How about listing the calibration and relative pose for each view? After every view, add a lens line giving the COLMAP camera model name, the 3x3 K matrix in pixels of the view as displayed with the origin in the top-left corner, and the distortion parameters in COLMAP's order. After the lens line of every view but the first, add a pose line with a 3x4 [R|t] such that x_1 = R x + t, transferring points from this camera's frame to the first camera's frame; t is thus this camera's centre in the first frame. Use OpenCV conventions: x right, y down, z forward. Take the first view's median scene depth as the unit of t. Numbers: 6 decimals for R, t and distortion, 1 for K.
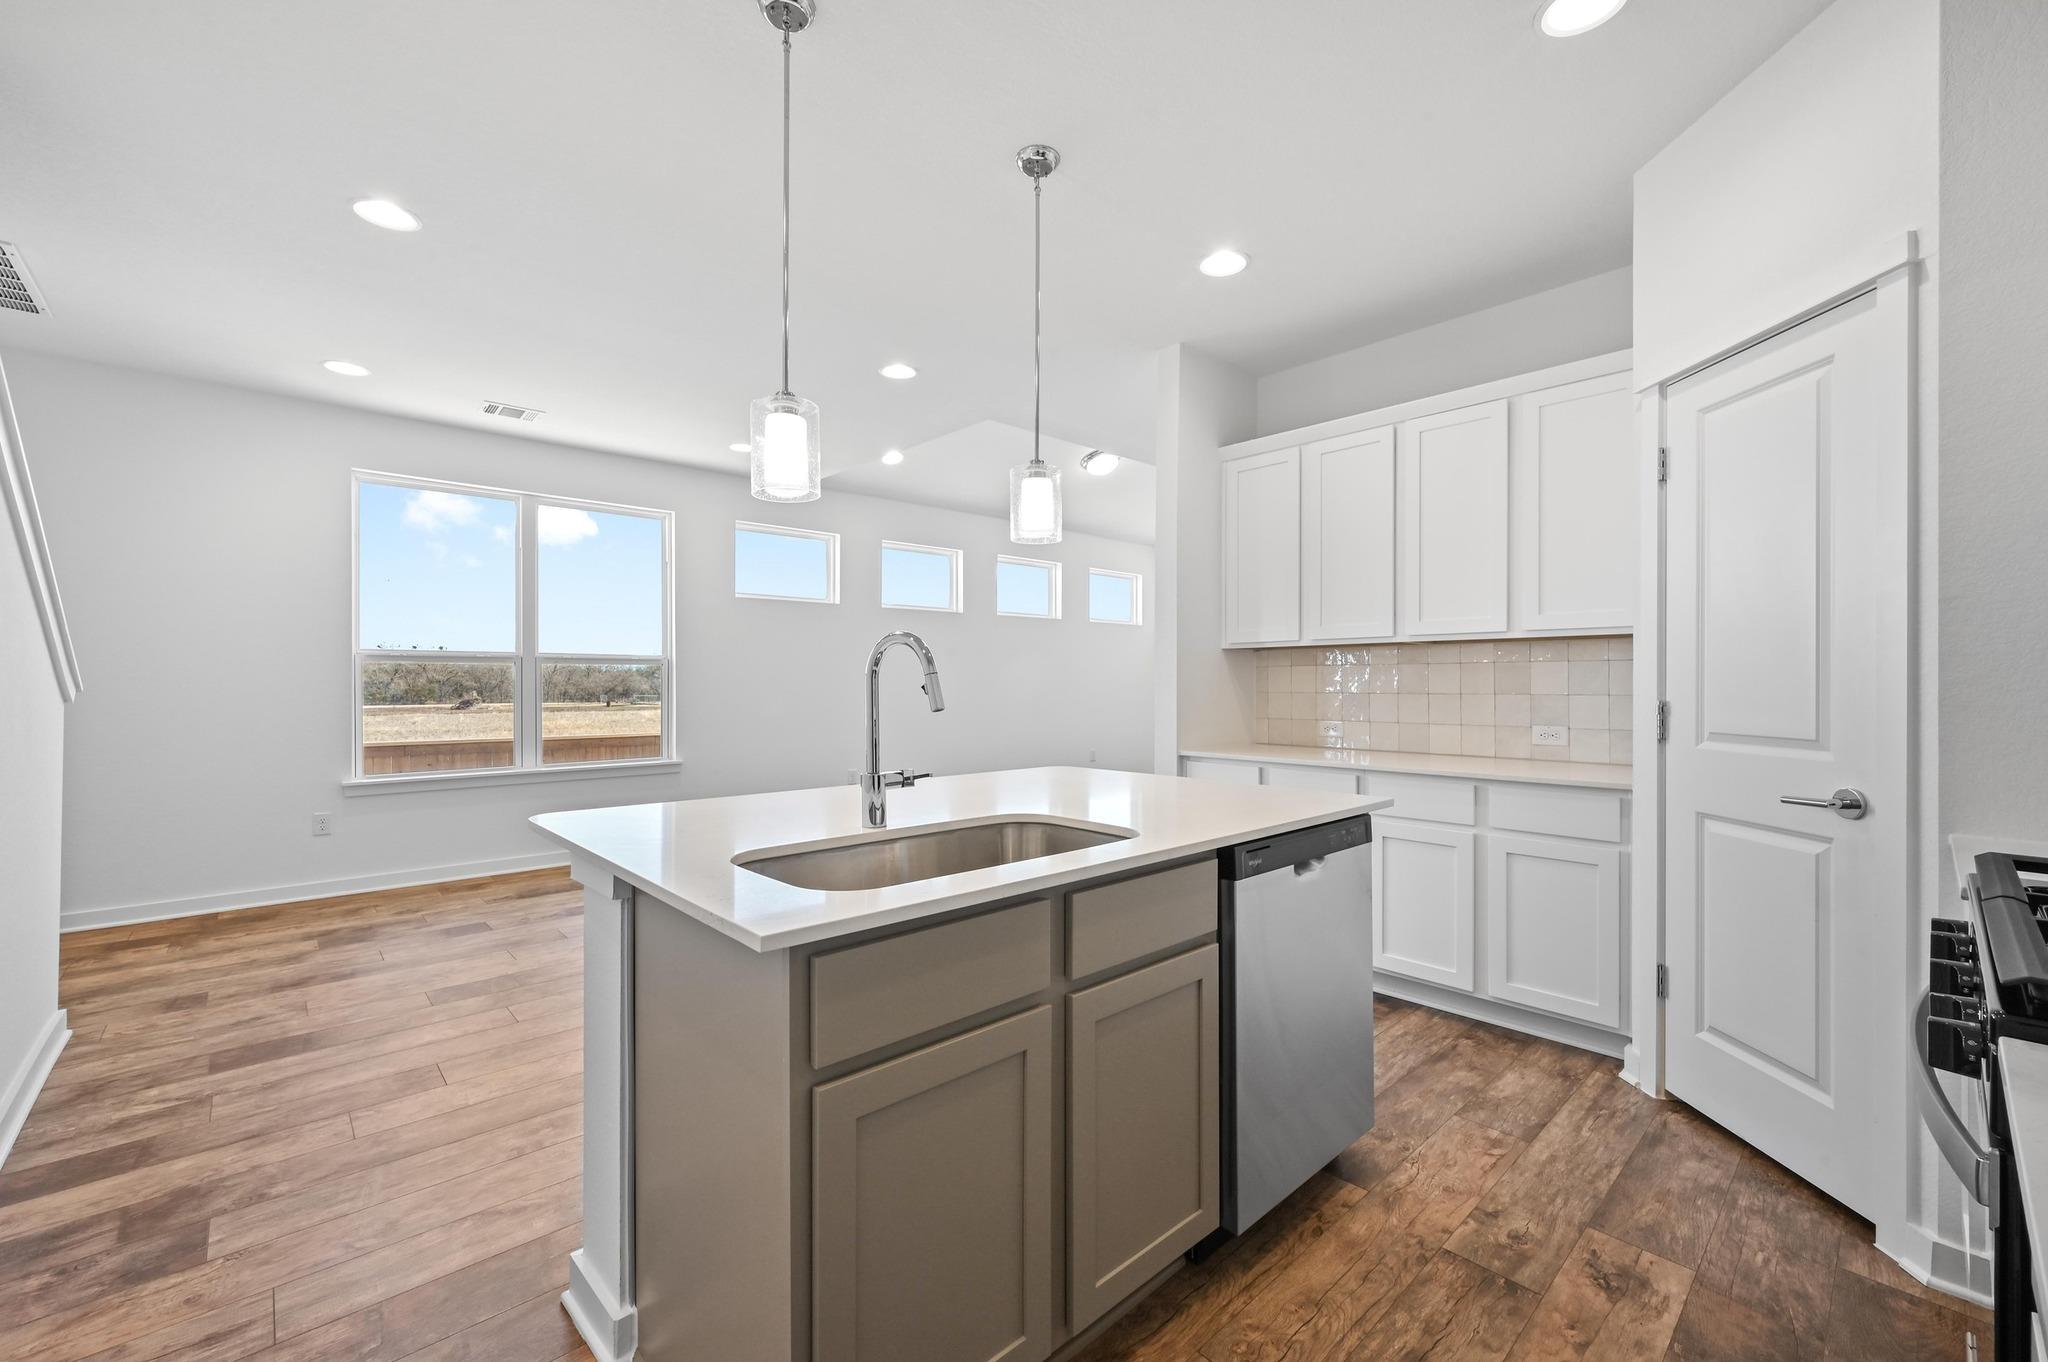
lens RADIAL K [[830.9, 0, 1034.4], [0, 830.9, 686.0], [0, 0, 1]] dist [-0.001309, 0.001173]
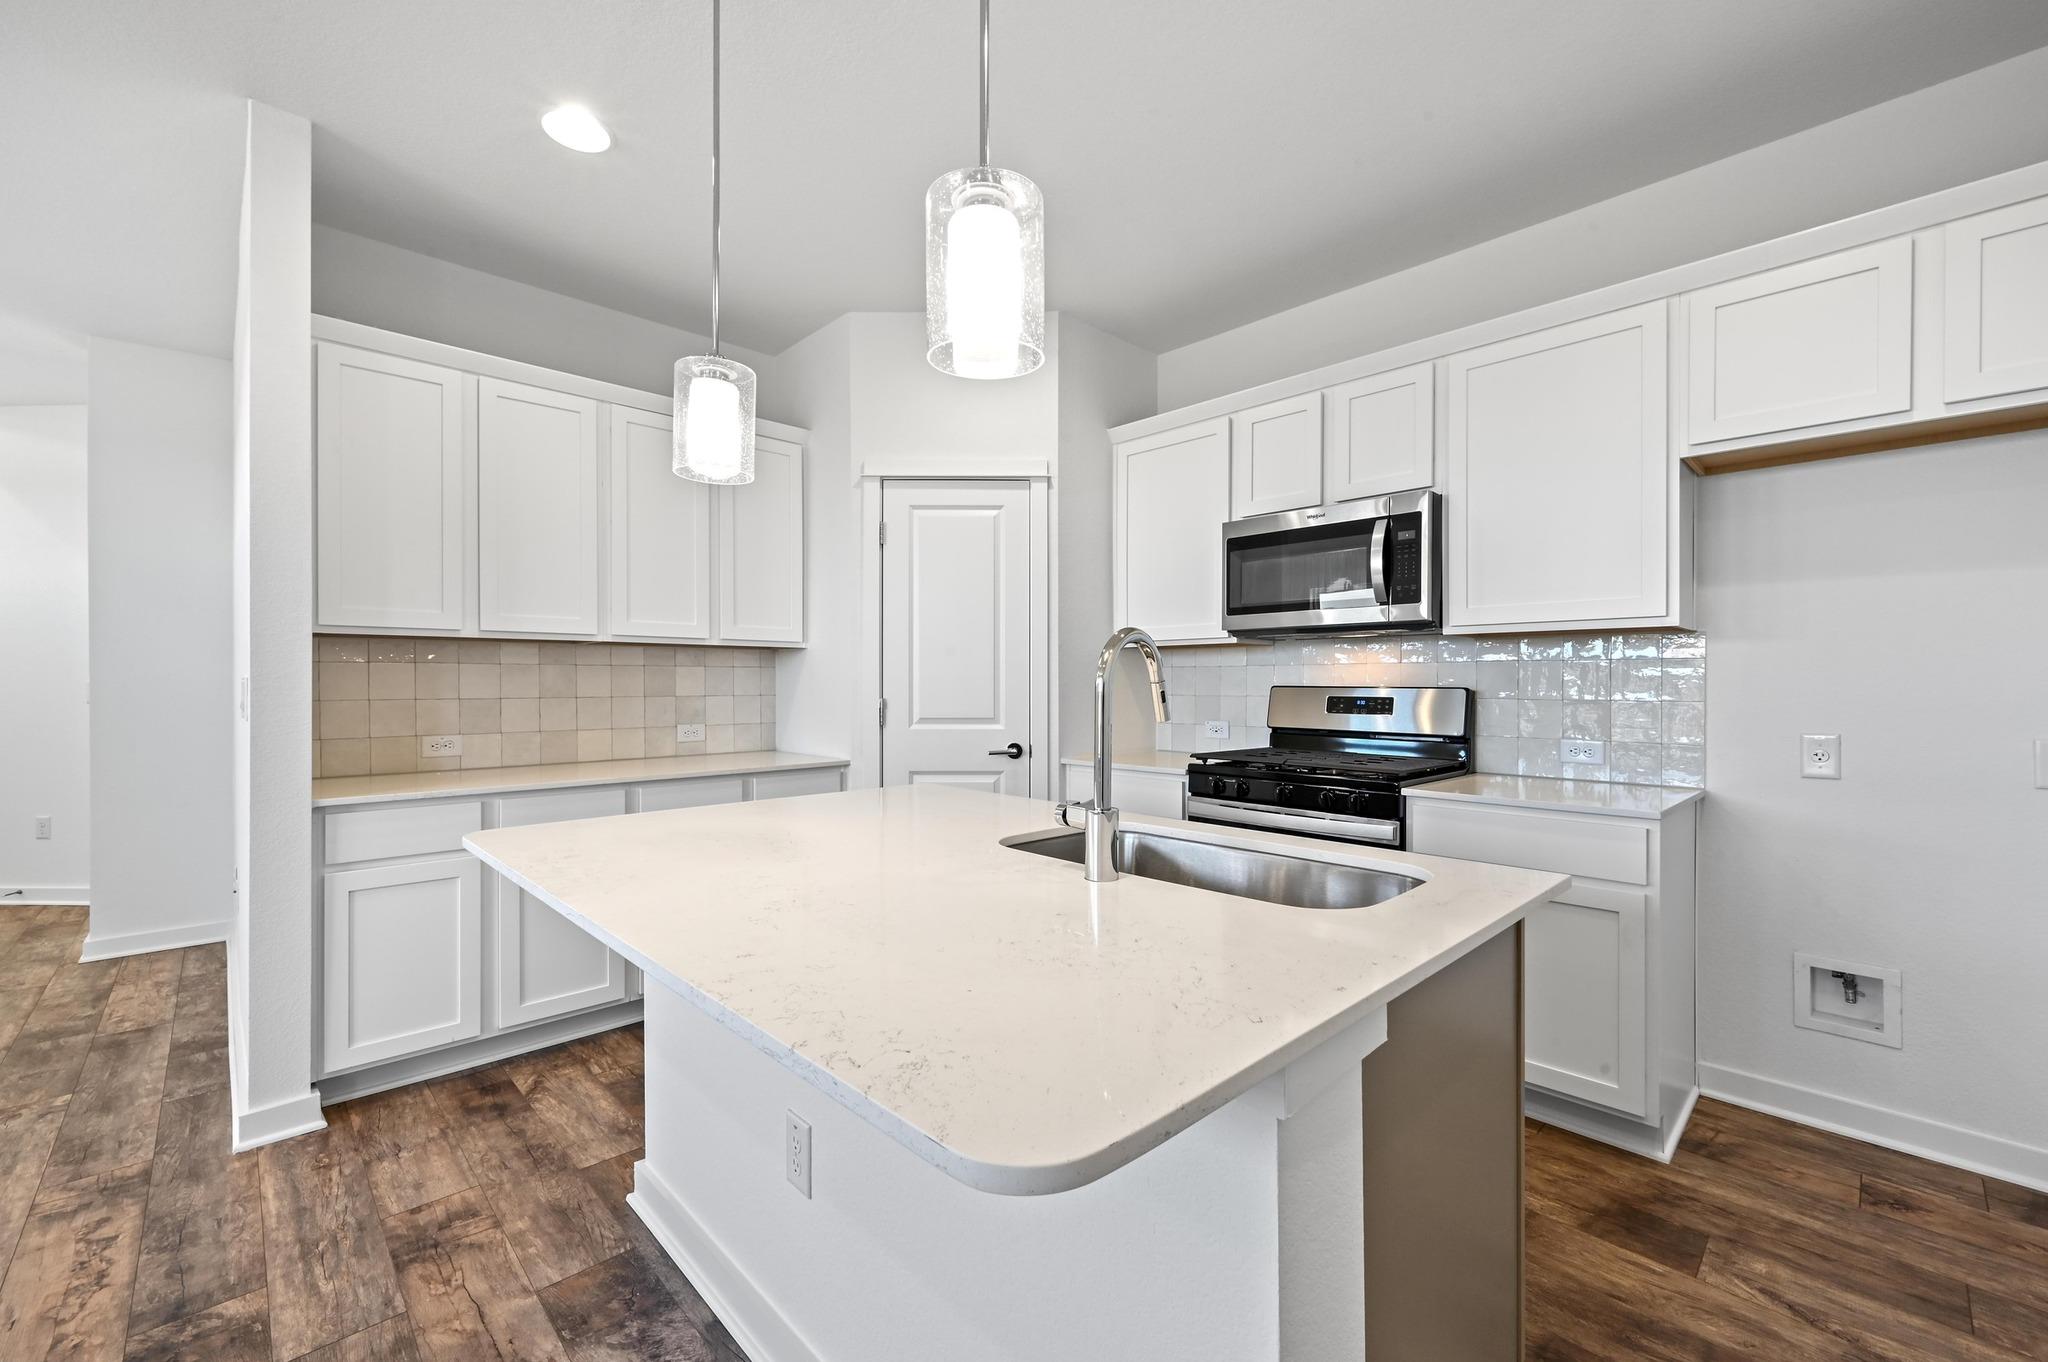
lens RADIAL K [[830.9, 0, 1034.0], [0, 830.9, 677.9], [0, 0, 1]] dist [-0.001309, 0.001173]
pose [[-0.021008, 0.011747, 0.999710, -0.712953], [0.004453, 0.999922, -0.011656, 0.000584], [-0.999769, 0.004207, -0.021058, 0.808845]]
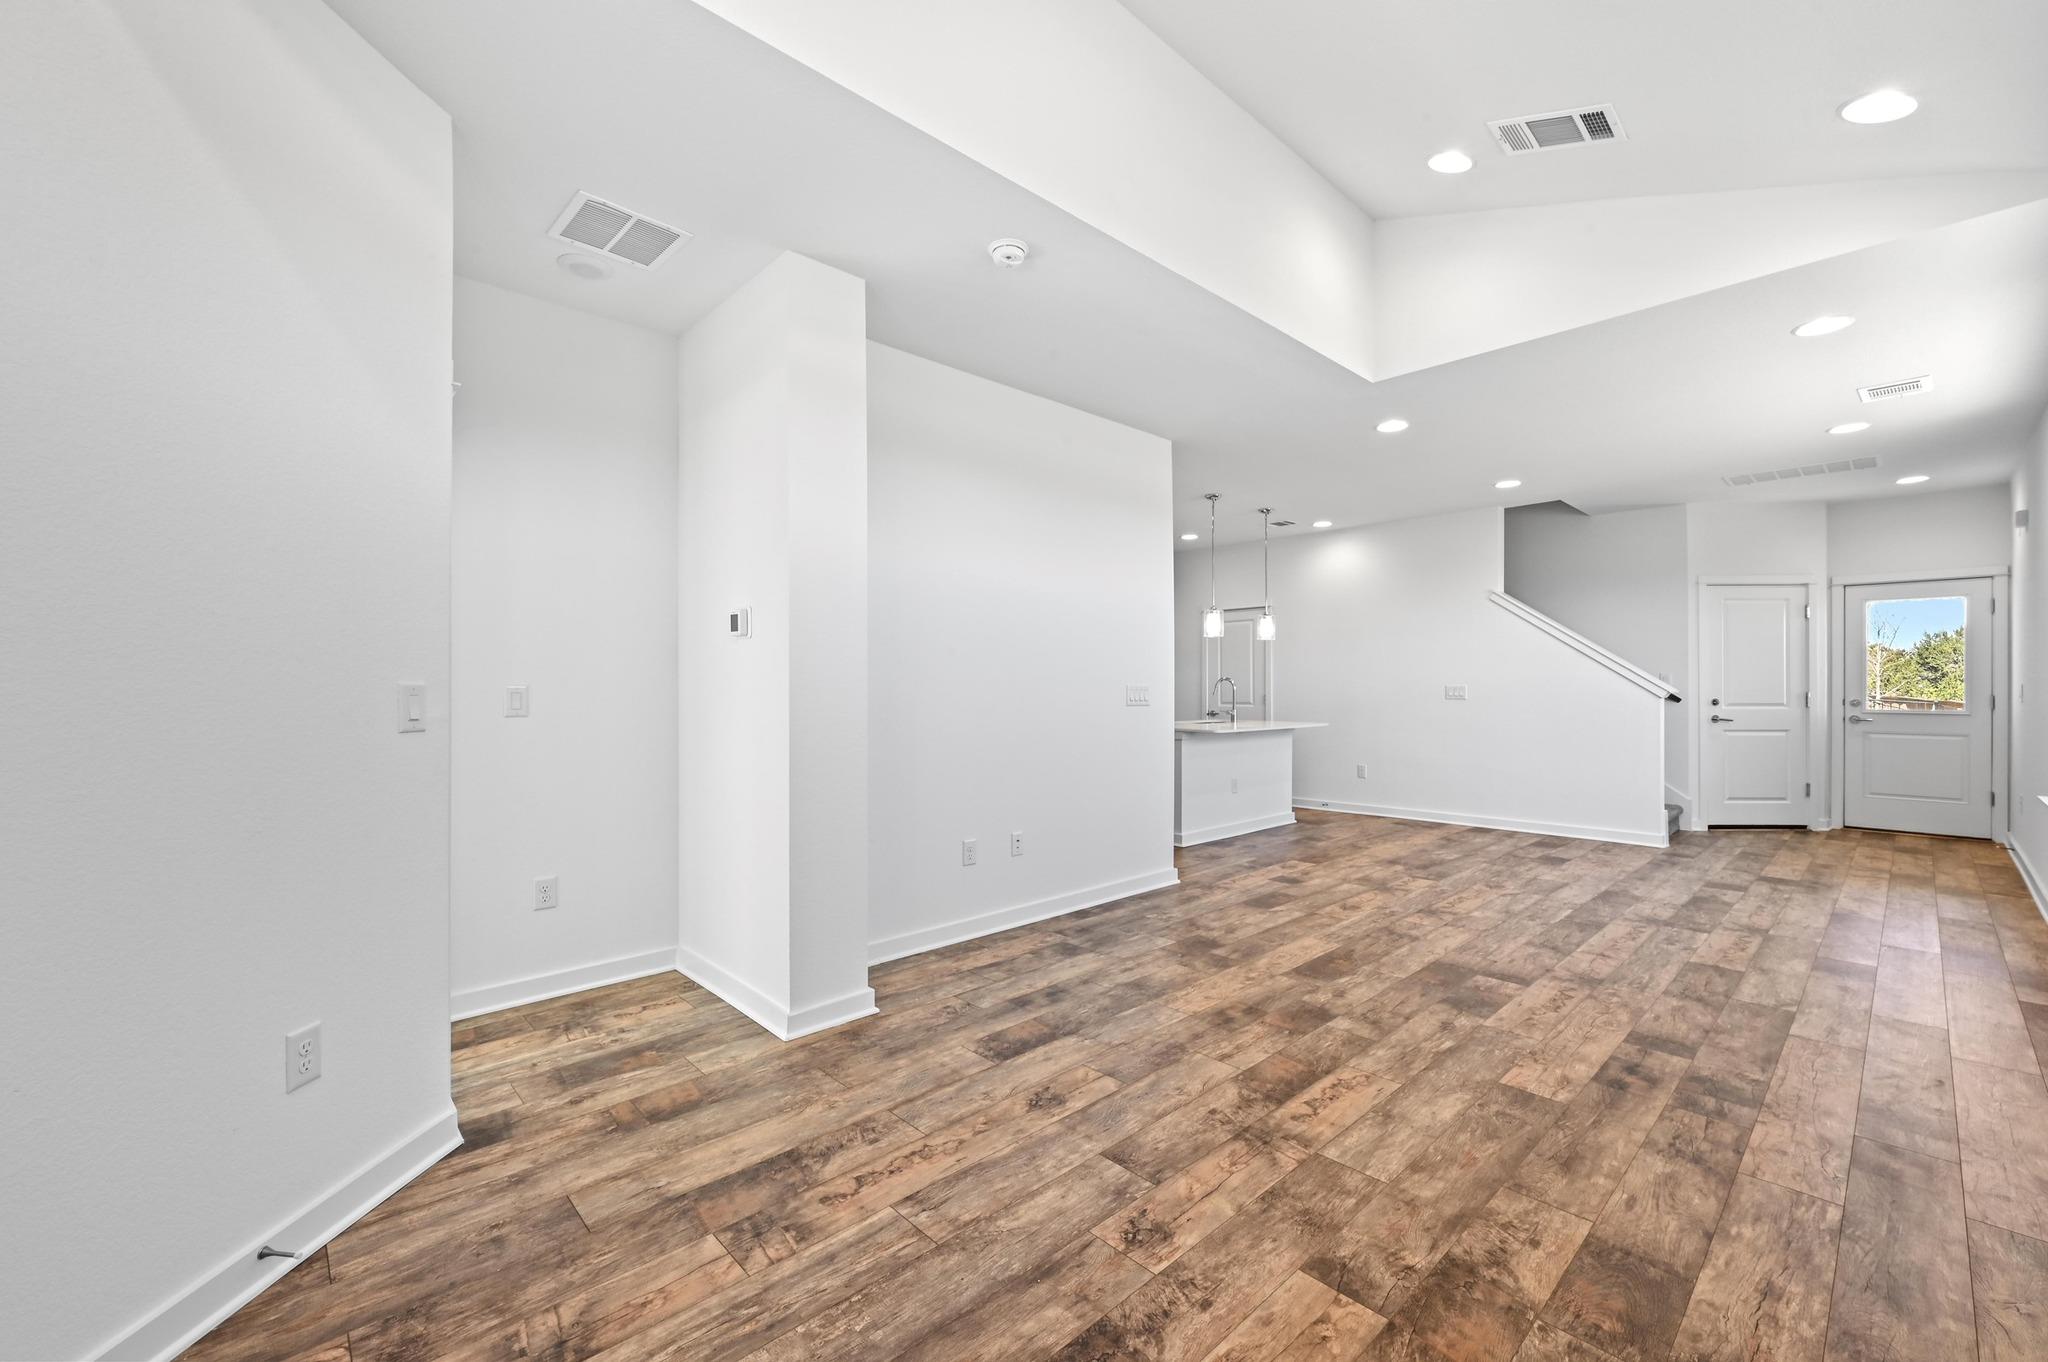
lens RADIAL K [[830.9, 0, 1019.0], [0, 830.9, 683.8], [0, 0, 1]] dist [-0.001309, 0.001173]
pose [[-0.999982, 0.004374, 0.004087, 0.672929], [0.004373, 0.999990, -0.000330, -0.021913], [-0.004088, -0.000312, -0.999992, 3.958603]]
